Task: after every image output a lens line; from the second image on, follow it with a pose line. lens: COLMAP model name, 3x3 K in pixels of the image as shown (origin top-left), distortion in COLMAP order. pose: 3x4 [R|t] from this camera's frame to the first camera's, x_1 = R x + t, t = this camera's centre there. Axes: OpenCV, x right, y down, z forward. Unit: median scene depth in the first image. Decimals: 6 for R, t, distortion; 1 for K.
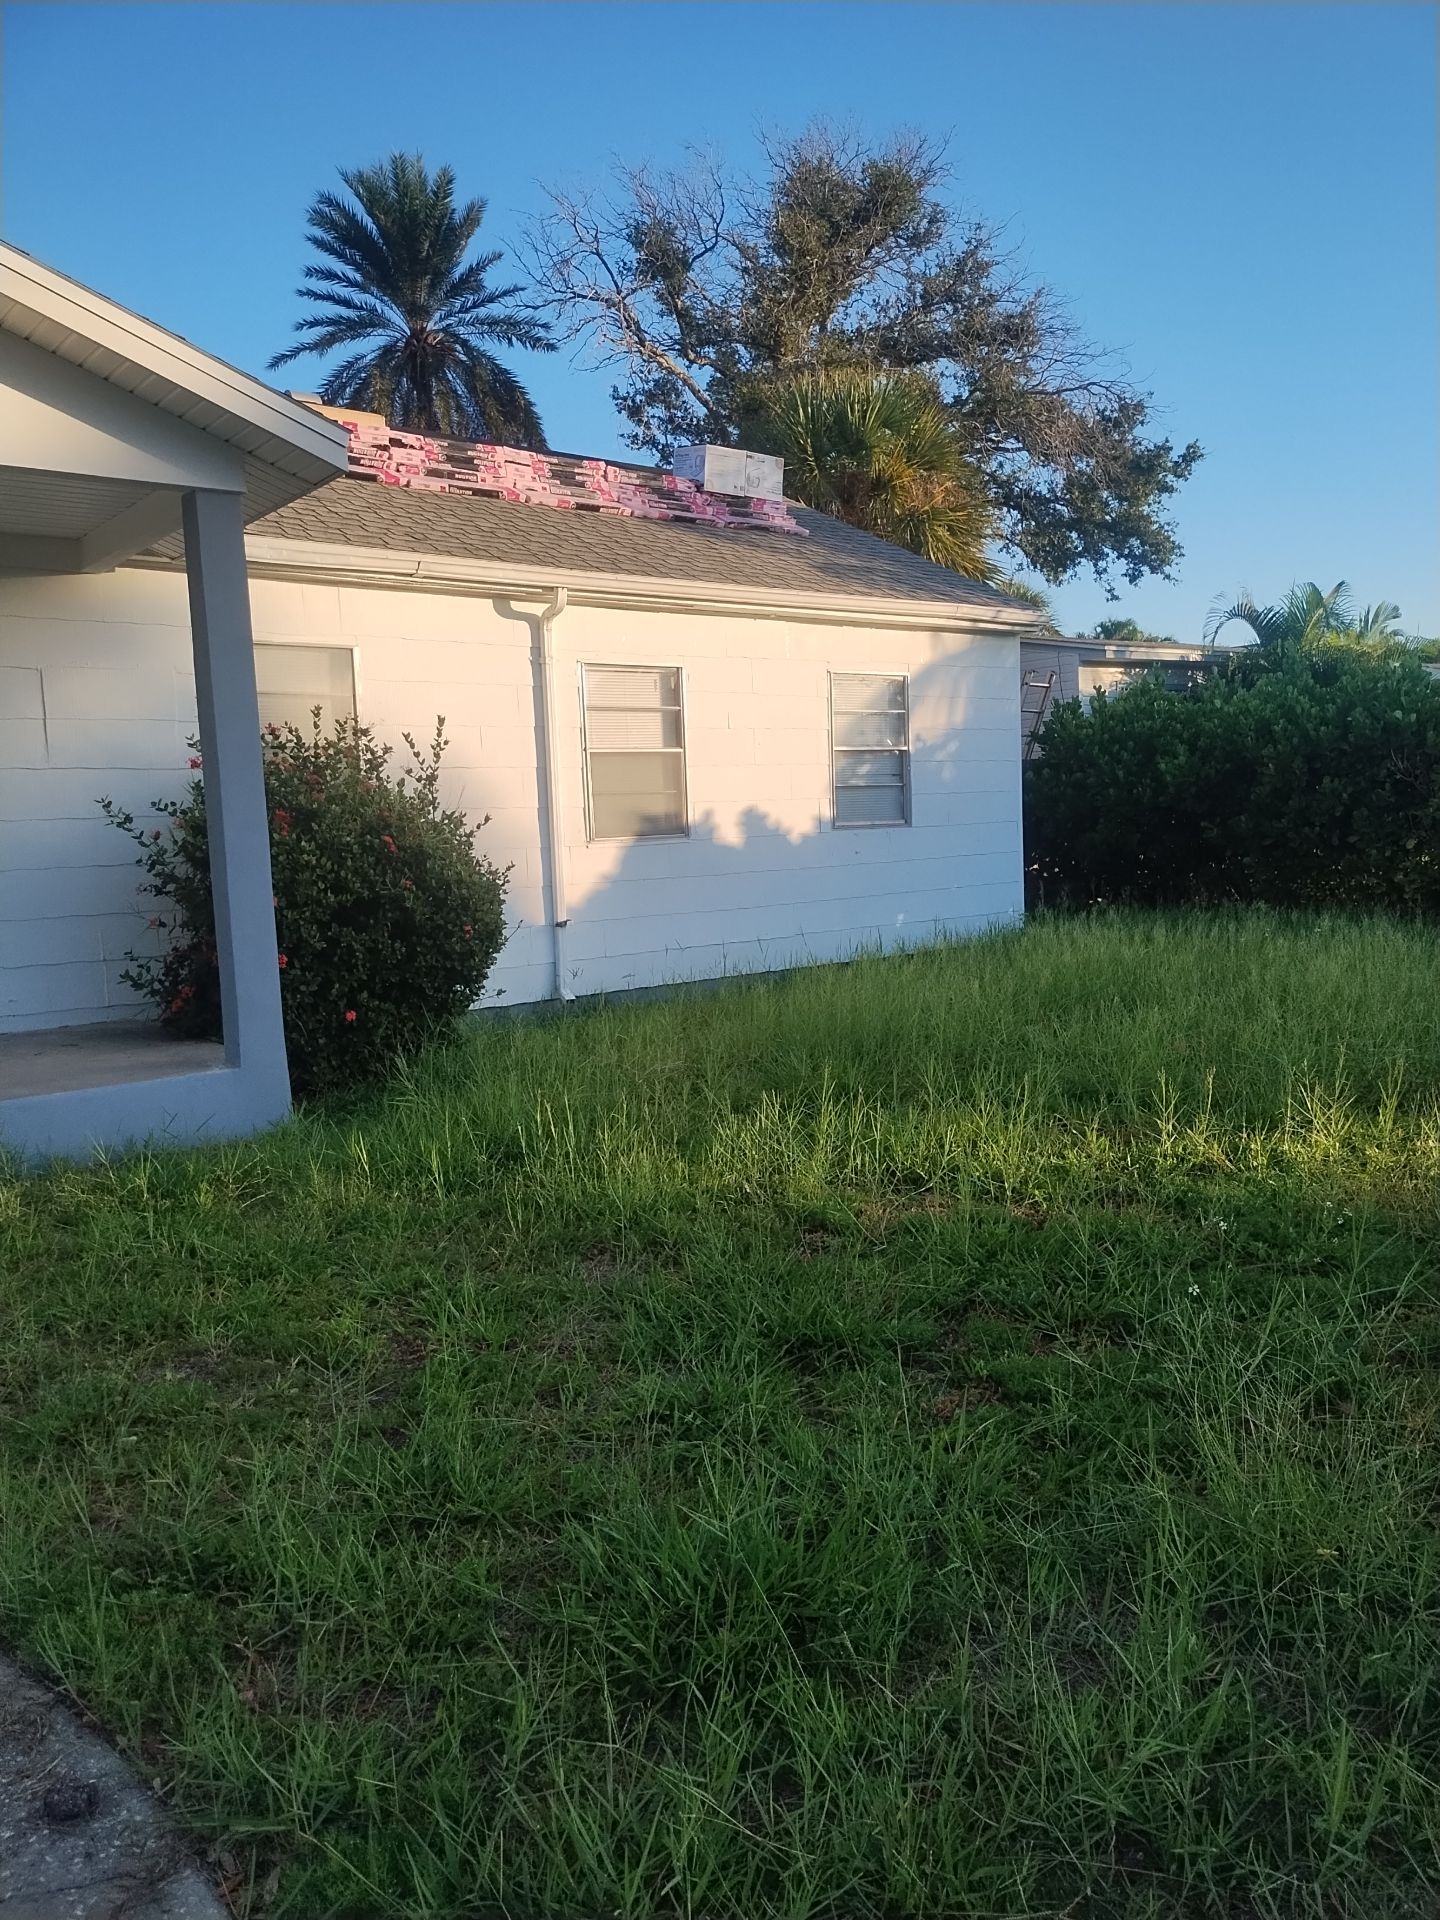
lens RADIAL K [[1410.4, 0, 720.0], [0, 1410.4, 960.0], [0, 0, 1]] dist [0.064665, -0.073538]
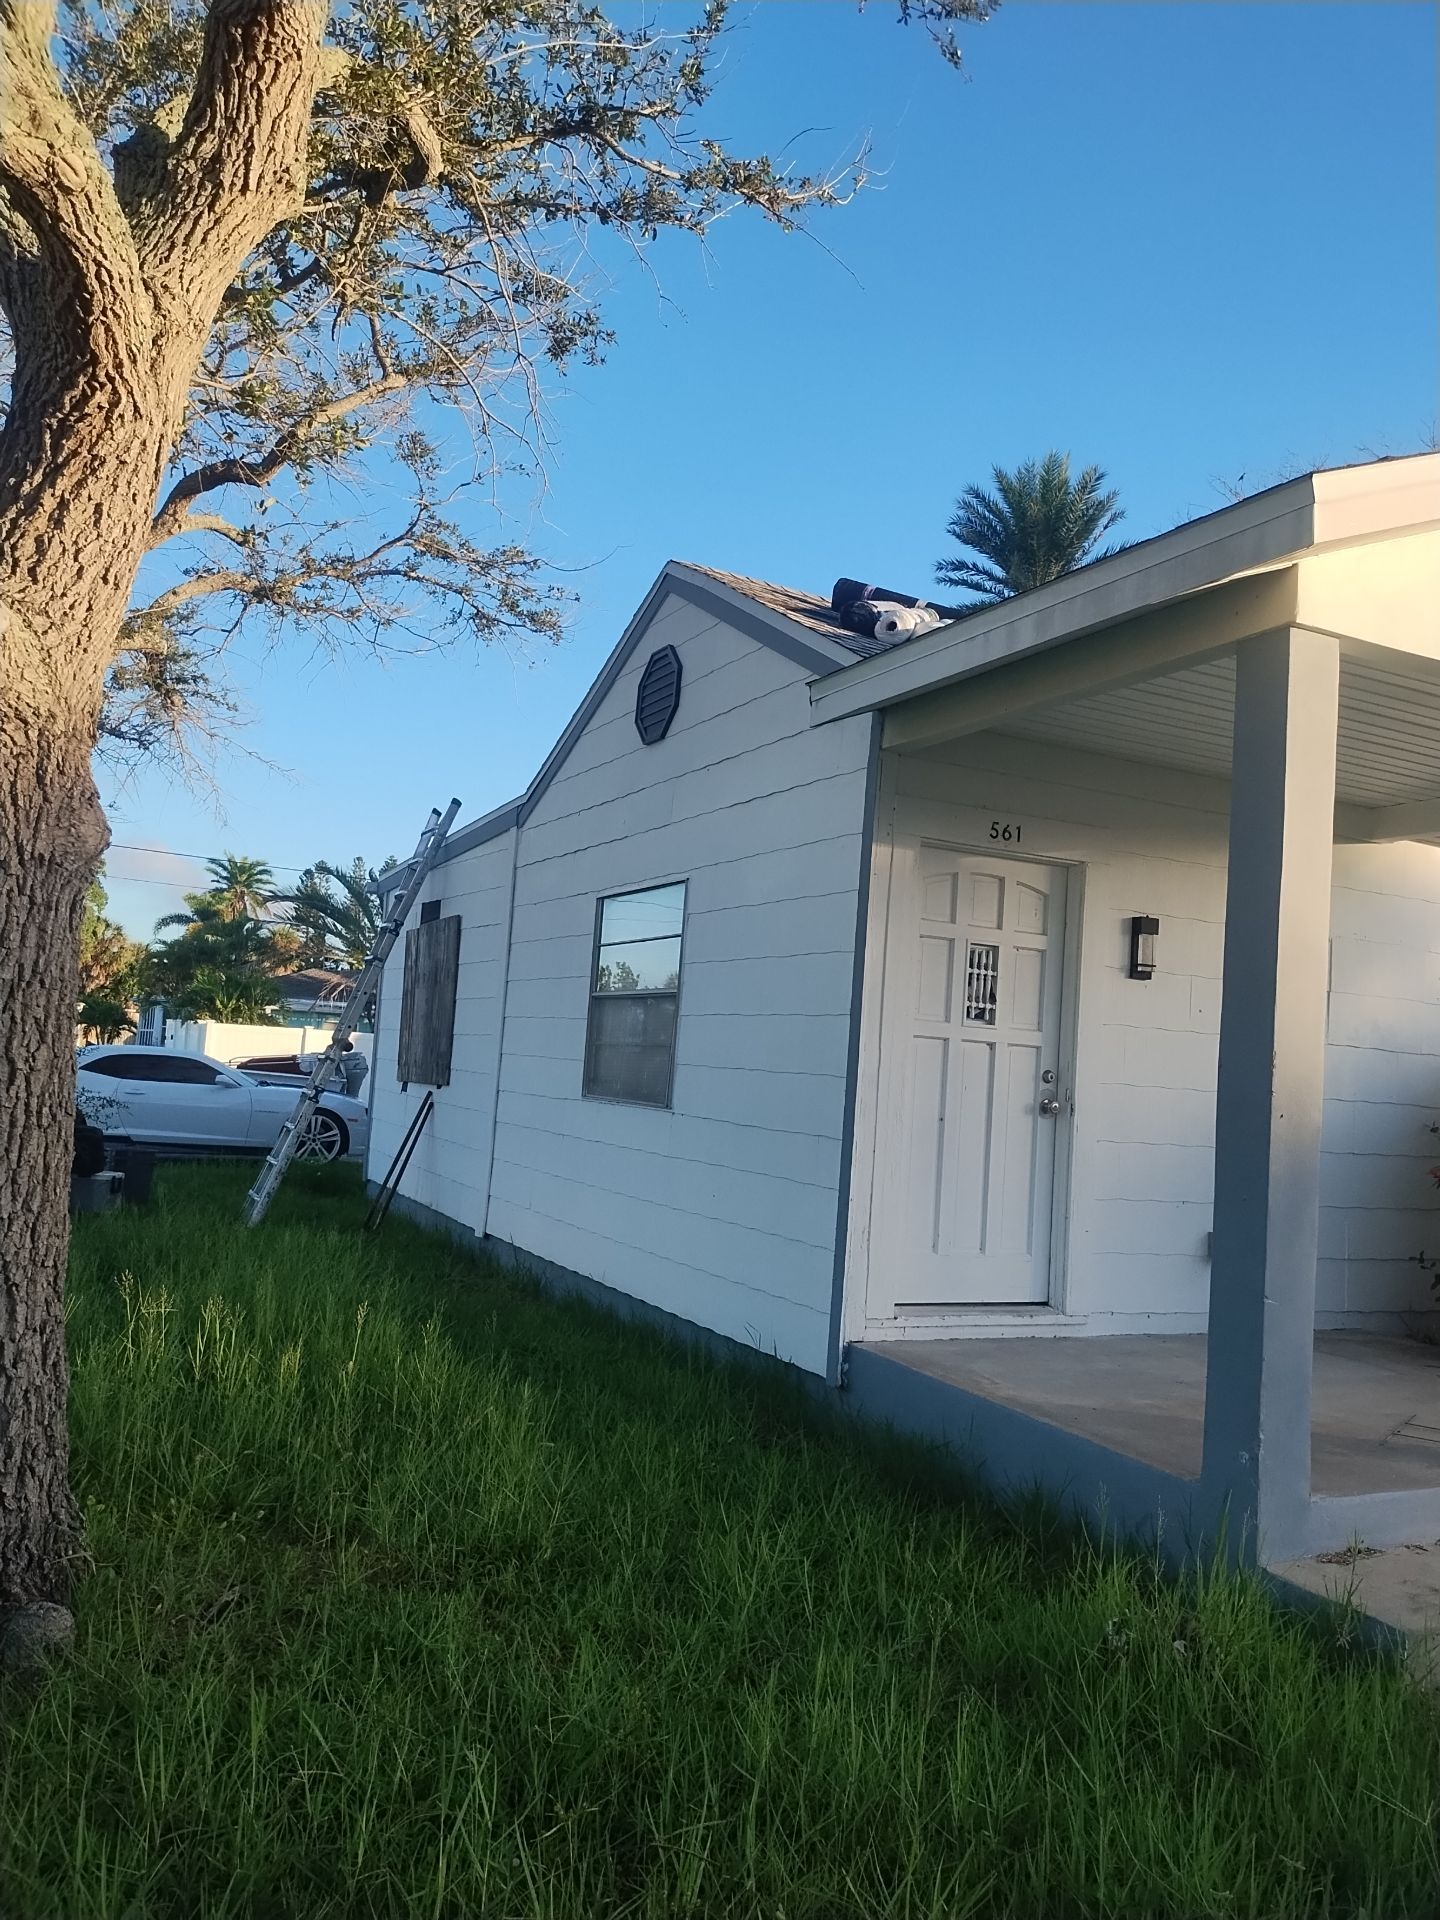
lens RADIAL K [[1414.5, 0, 720.0], [0, 1414.5, 960.0], [0, 0, 1]] dist [0.046412, -0.036627]
pose [[0.971779, 0.087363, -0.219118, -0.461325], [-0.124652, 0.978789, -0.162584, 0.006625], [0.200266, 0.185309, 0.962057, 0.012981]]
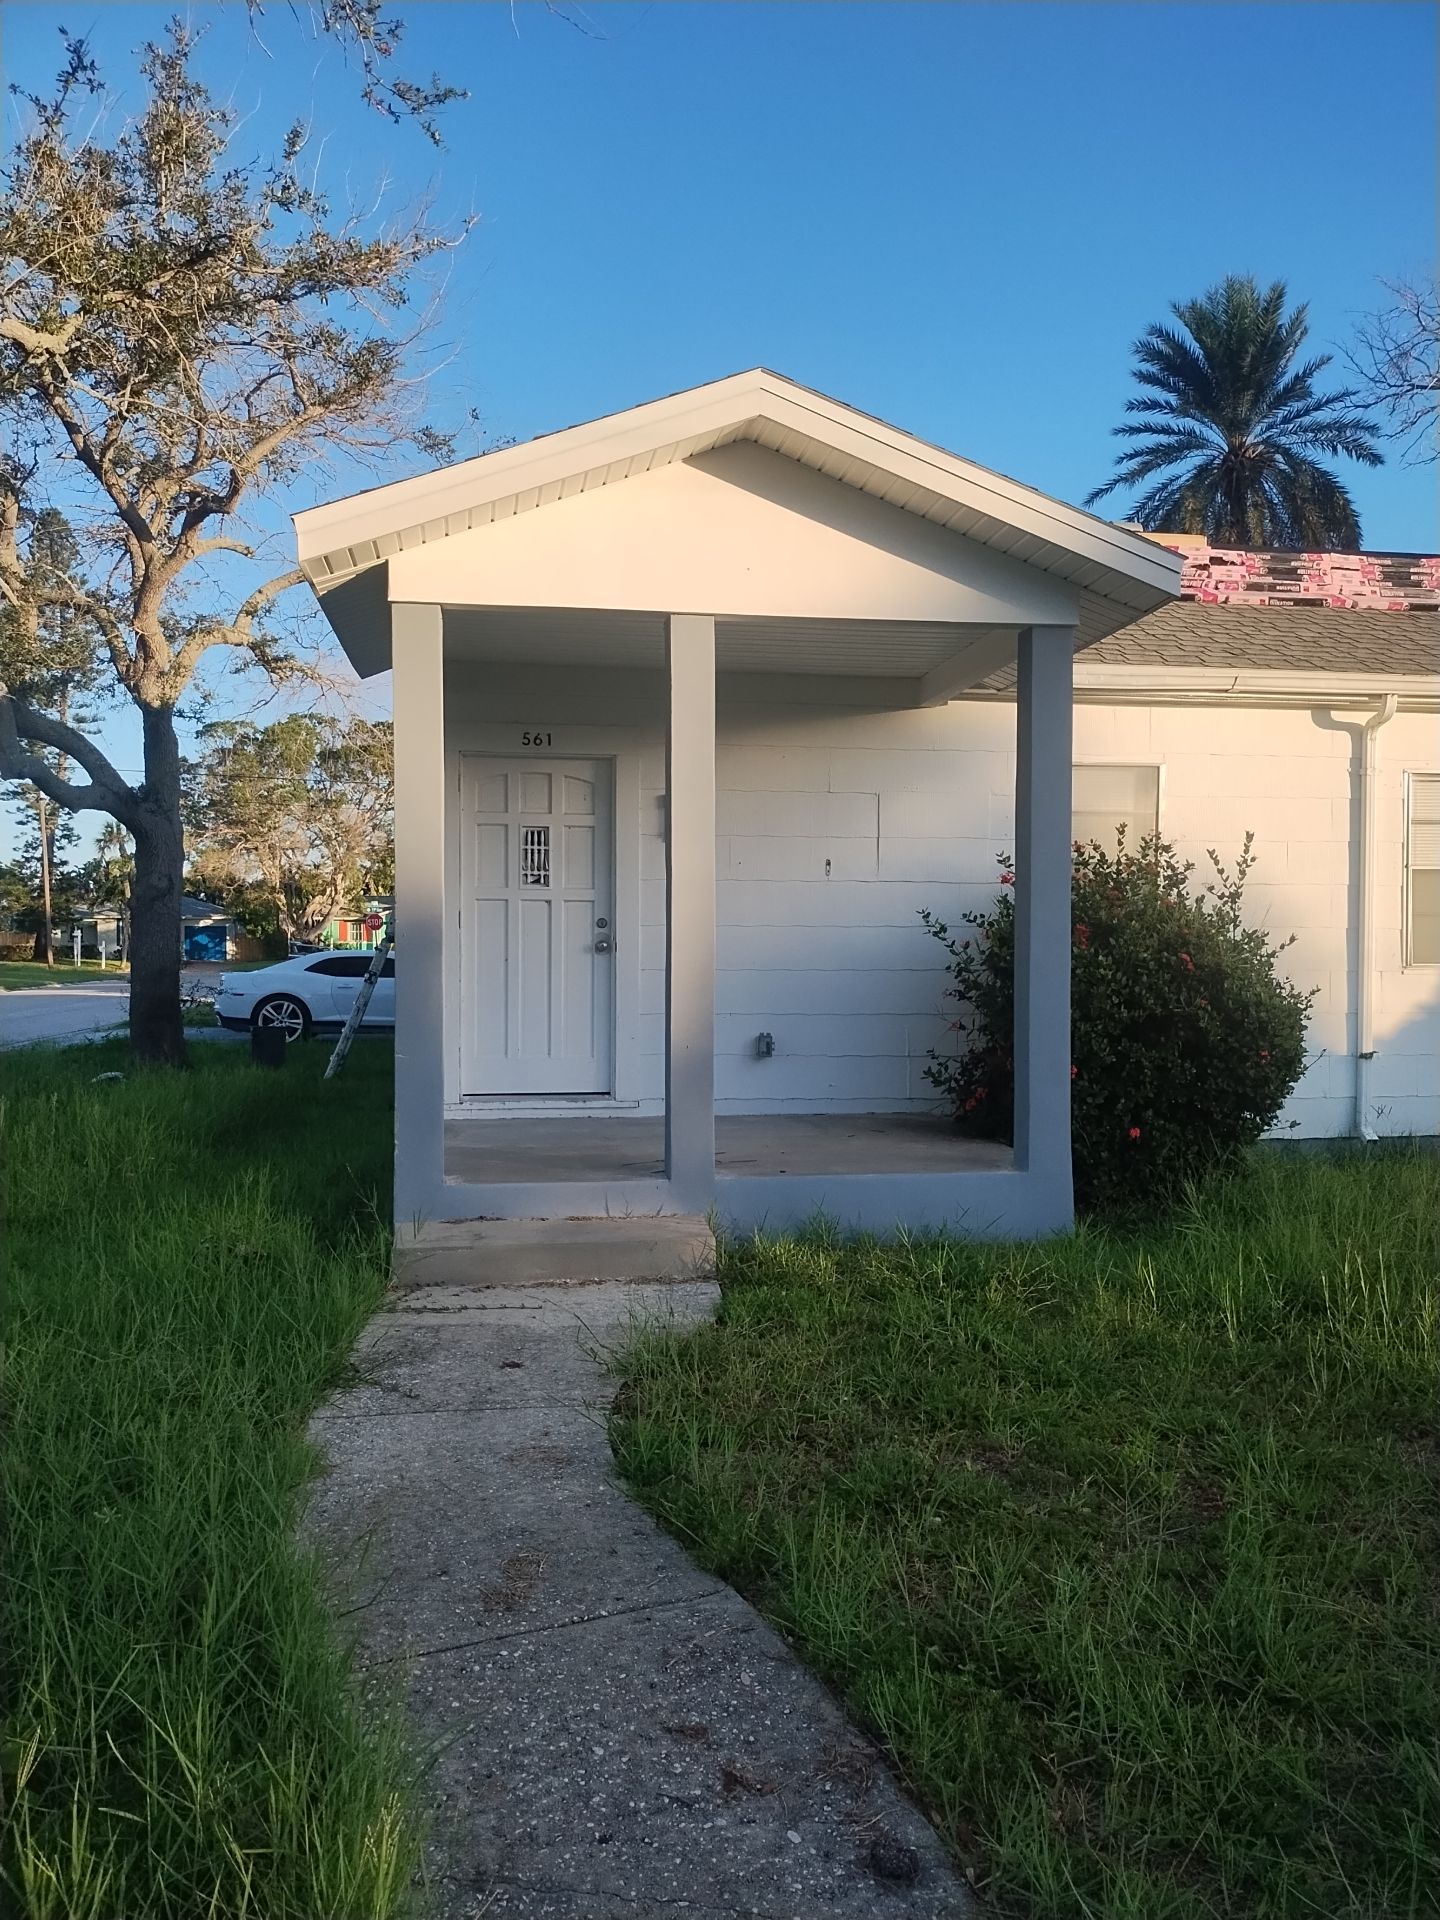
lens RADIAL K [[1408.4, 0, 720.0], [0, 1408.4, 960.0], [0, 0, 1]] dist [0.081126, -0.122157]
pose [[0.864409, 0.046804, -0.500607, -0.021551], [-0.085085, 0.994915, -0.053900, -0.002616], [0.495539, 0.089185, 0.863995, -0.012135]]
